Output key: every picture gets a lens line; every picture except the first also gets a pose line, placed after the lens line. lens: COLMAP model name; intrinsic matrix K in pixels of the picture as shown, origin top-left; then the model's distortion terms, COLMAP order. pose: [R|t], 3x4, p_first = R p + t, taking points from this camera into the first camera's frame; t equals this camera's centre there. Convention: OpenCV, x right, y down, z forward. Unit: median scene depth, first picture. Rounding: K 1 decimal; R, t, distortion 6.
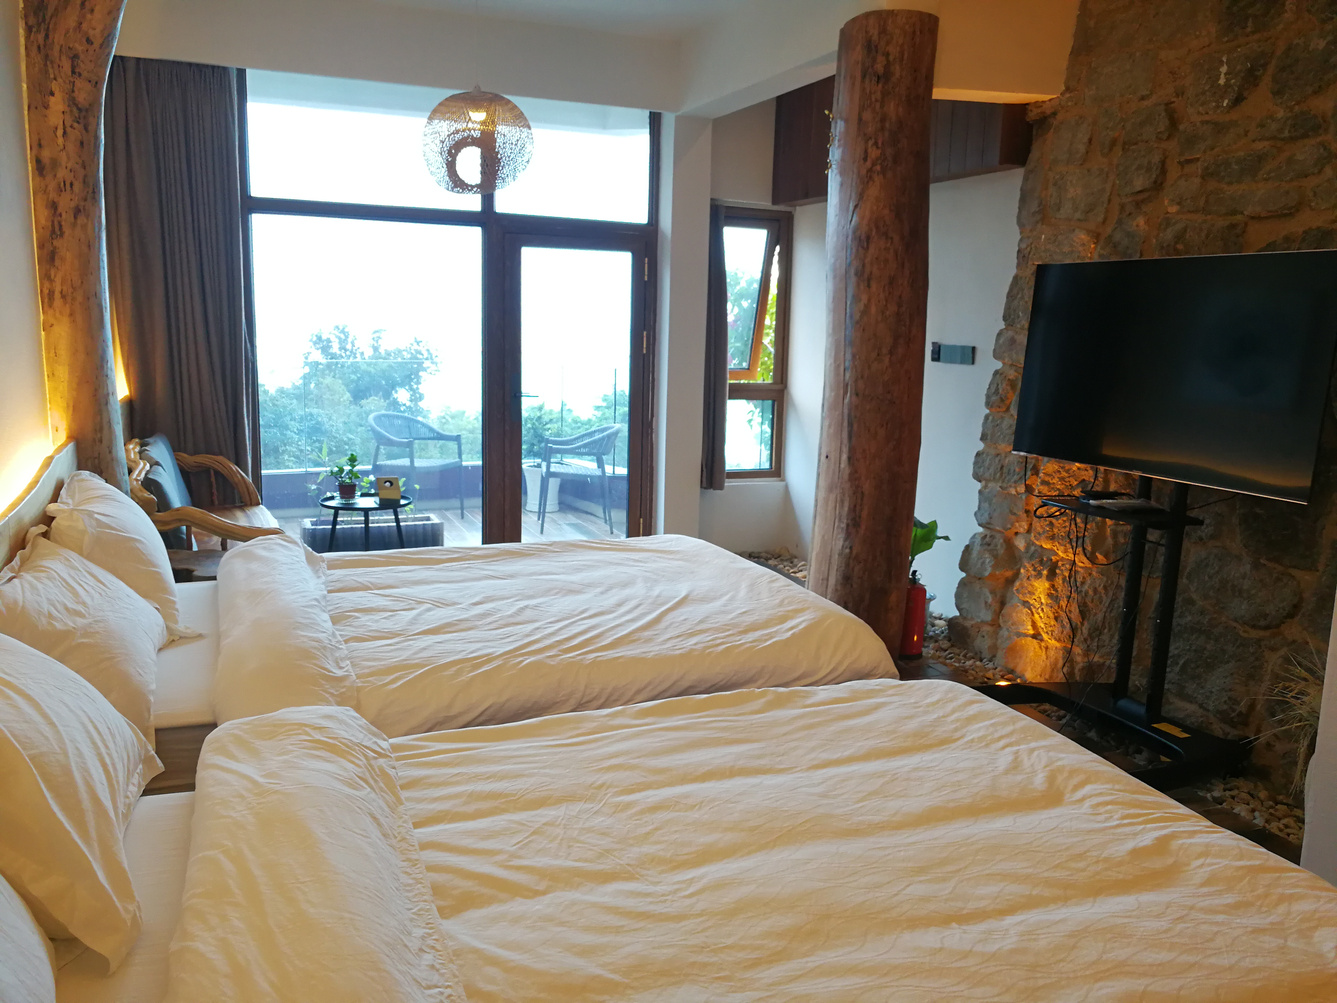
lens RADIAL K [[1065.3, 0, 688.5], [0, 1065.3, 506.5], [0, 0, 1]] dist [-0.007428, -0.015526]
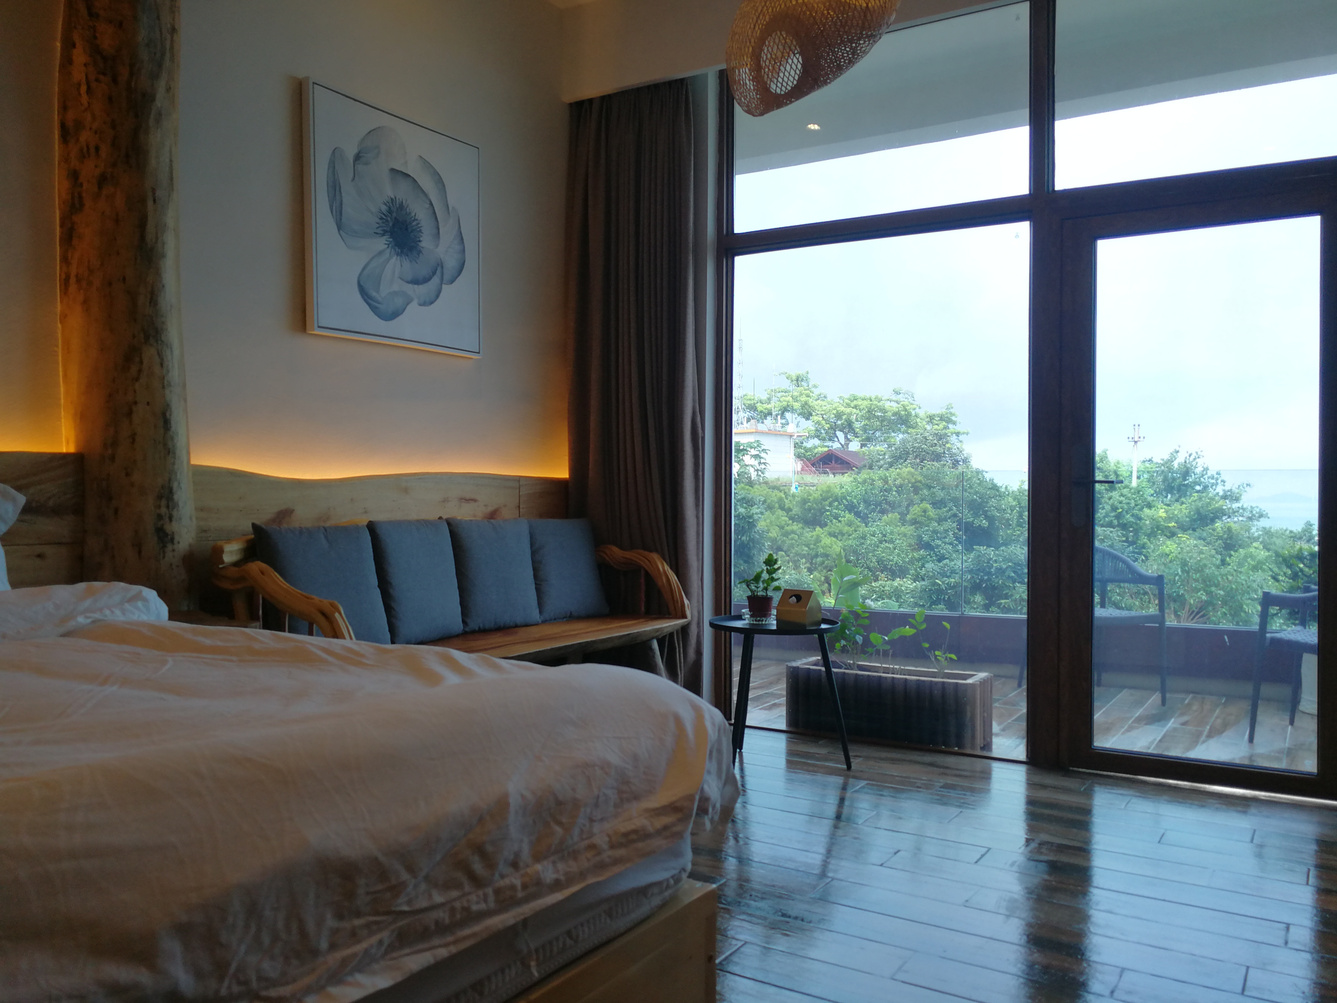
lens RADIAL K [[1065.3, 0, 688.5], [0, 1065.3, 506.5], [0, 0, 1]] dist [-0.007428, -0.015526]
pose [[0.585857, -0.005823, -0.810393, 0.365996], [-0.137387, 0.984786, -0.106398, -0.000941], [0.798684, 0.173672, 0.576144, 0.937680]]
